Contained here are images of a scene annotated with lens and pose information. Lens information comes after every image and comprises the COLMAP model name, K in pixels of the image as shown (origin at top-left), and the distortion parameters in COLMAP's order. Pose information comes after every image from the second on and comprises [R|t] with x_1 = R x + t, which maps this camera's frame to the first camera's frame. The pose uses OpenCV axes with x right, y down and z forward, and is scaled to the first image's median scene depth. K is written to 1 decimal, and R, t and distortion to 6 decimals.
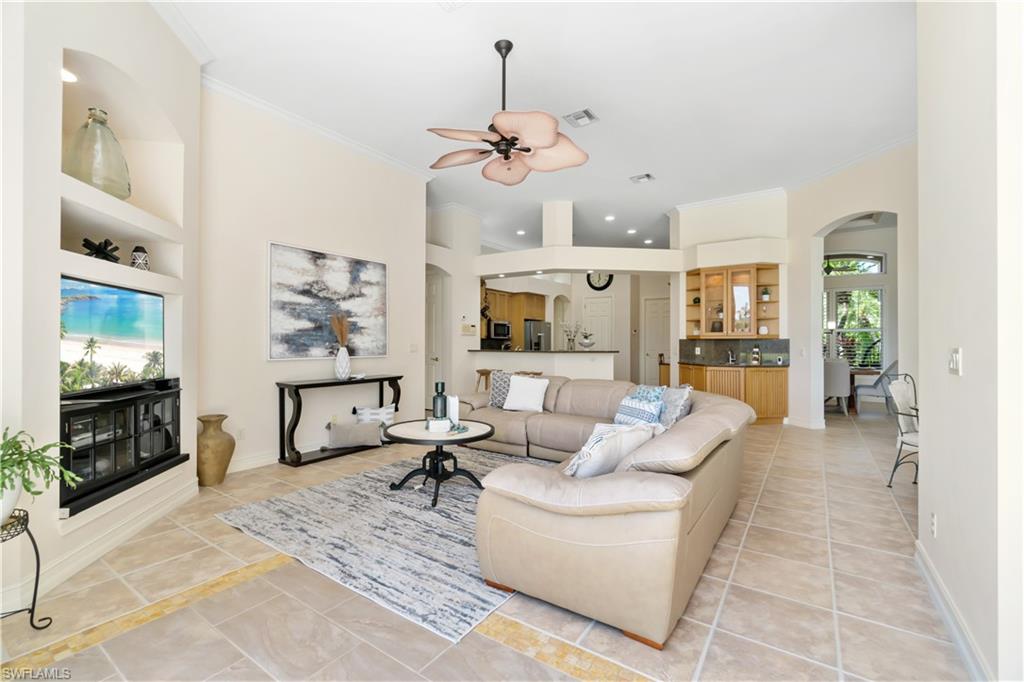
lens RADIAL K [[444.5, 0, 512.5], [0, 444.5, 338.9], [0, 0, 1]] dist [-0.008609, 0.002677]
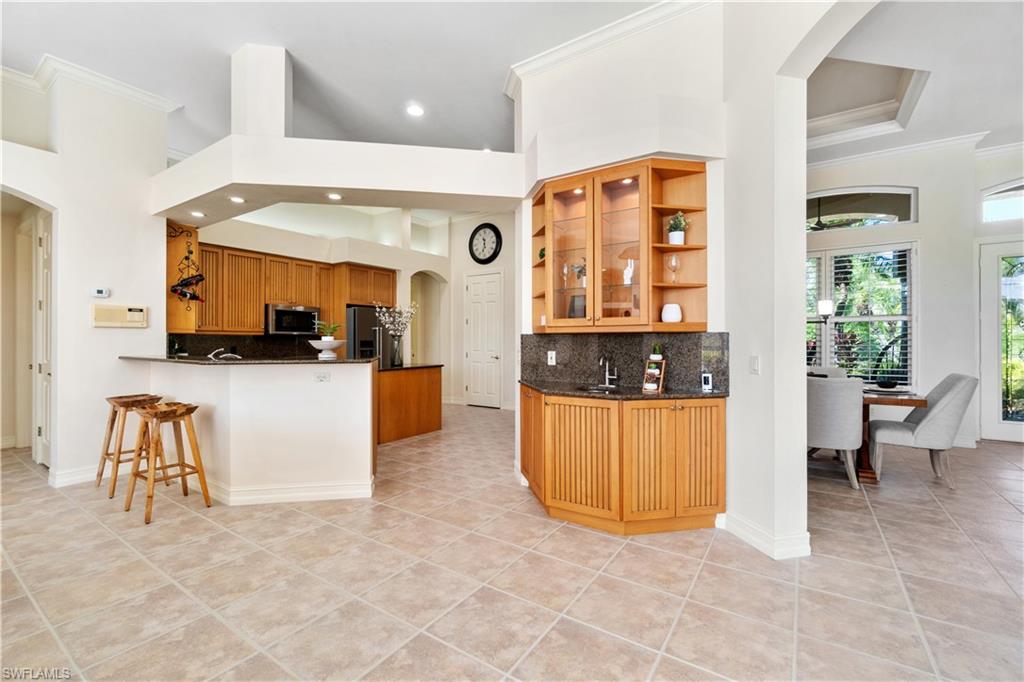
lens RADIAL K [[444.5, 0, 515.2], [0, 444.5, 339.1], [0, 0, 1]] dist [-0.008609, 0.002677]
pose [[0.999874, -0.003057, 0.015595, 0.366164], [0.002989, 0.999986, 0.004379, 0.003669], [-0.015608, -0.004332, 0.999869, 0.509843]]
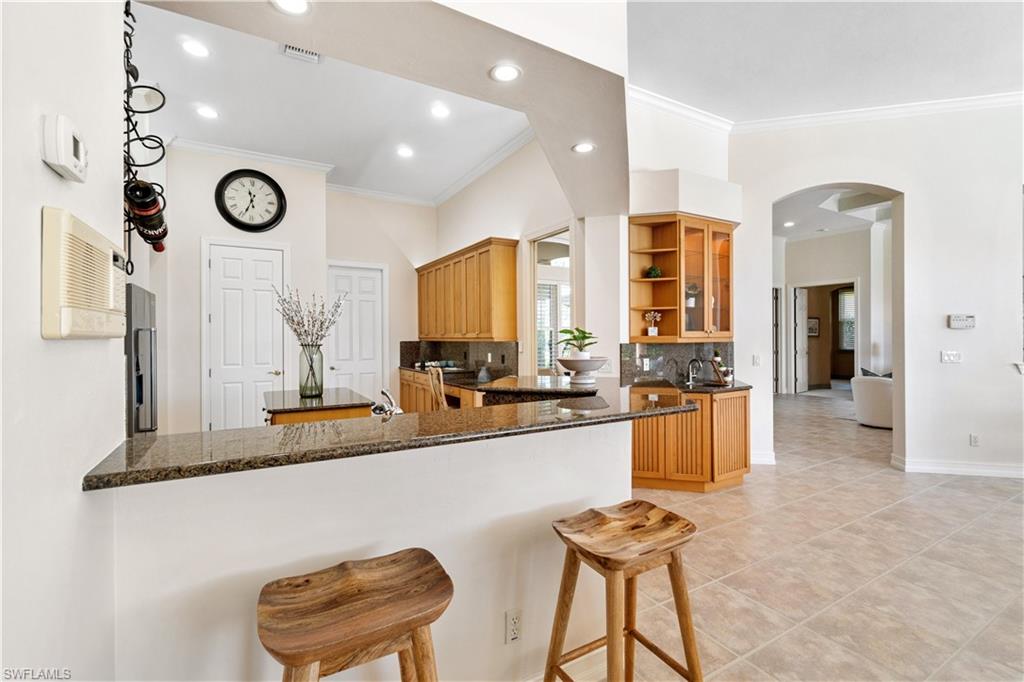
lens RADIAL K [[444.5, 0, 516.0], [0, 444.5, 343.5], [0, 0, 1]] dist [-0.008609, 0.002677]
pose [[0.425447, -0.011302, 0.904913, -0.146393], [-0.001607, 0.999911, 0.013244, -0.006351], [-0.904982, -0.007088, 0.425391, 0.904653]]
